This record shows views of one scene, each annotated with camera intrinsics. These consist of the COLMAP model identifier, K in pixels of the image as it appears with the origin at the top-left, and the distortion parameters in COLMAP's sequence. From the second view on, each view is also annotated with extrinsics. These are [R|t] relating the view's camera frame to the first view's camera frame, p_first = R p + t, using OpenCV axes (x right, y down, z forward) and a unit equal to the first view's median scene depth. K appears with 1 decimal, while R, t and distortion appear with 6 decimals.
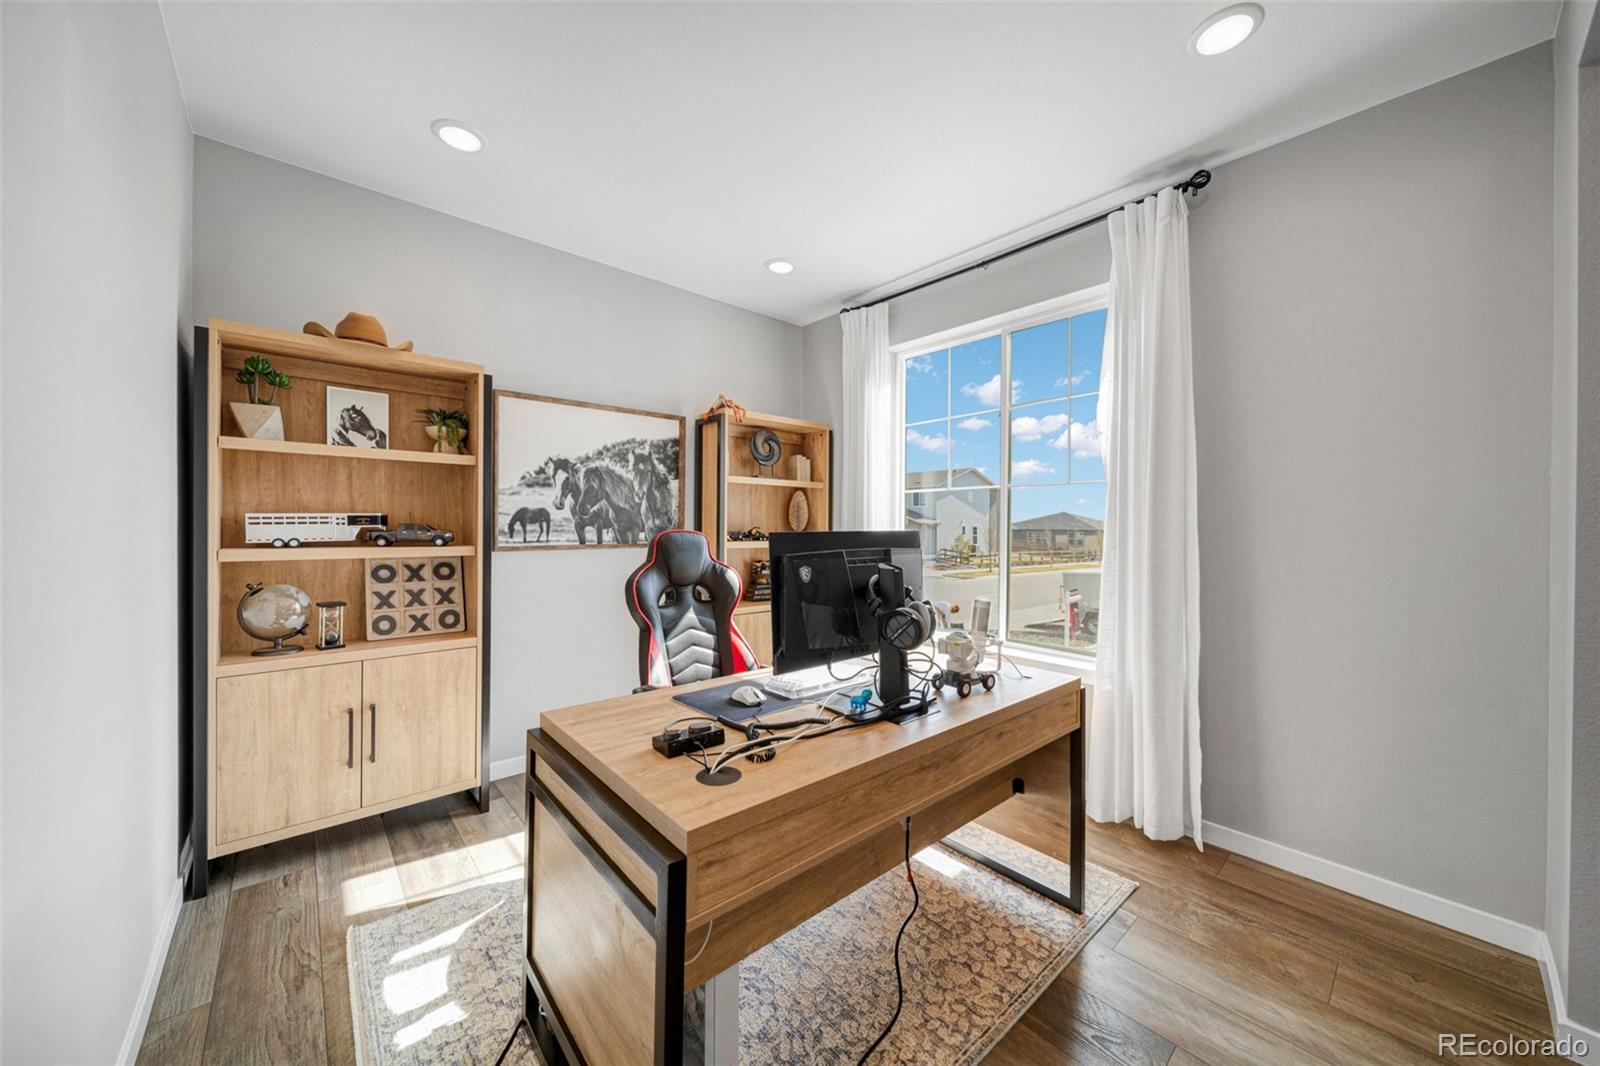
lens RADIAL K [[569.9, 0, 801.0], [0, 569.9, 524.8], [0, 0, 1]] dist [-0.005964, -0.000058]
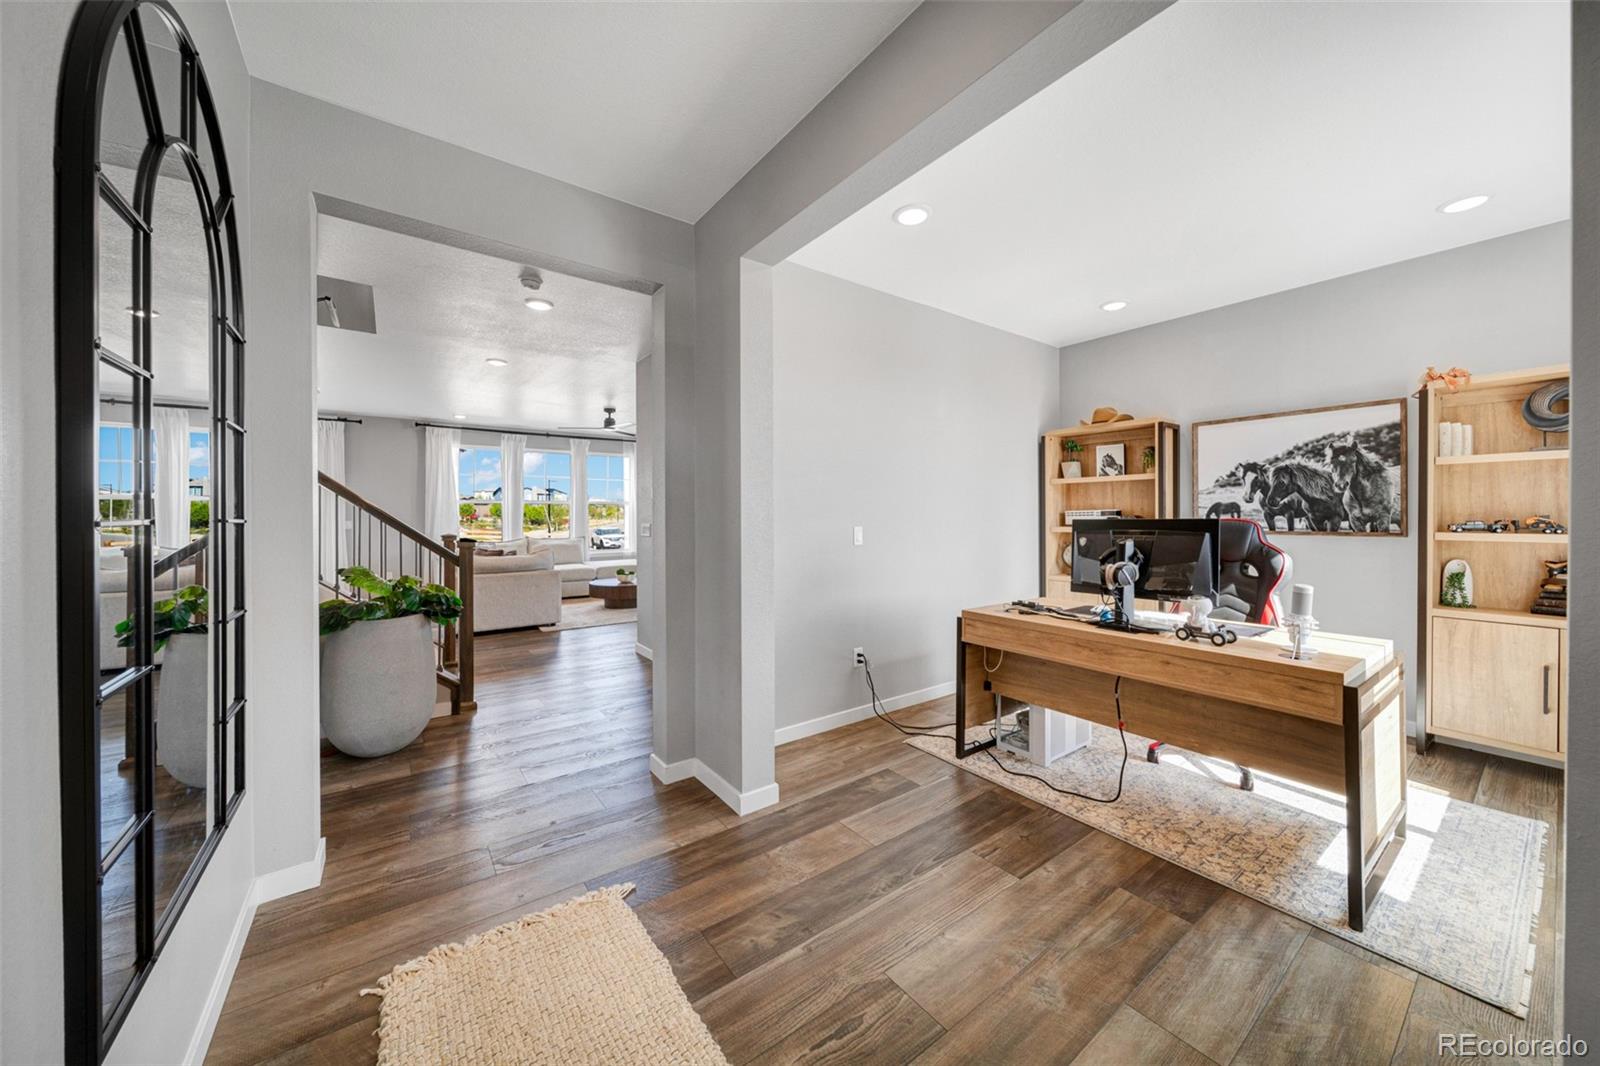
lens RADIAL K [[569.9, 0, 806.1], [0, 569.9, 521.3], [0, 0, 1]] dist [-0.005964, -0.000058]
pose [[-0.092202, 0.004760, -0.995729, 0.904792], [0.008038, 0.999960, 0.004036, 0.001598], [0.995708, -0.007632, -0.092236, 0.117324]]
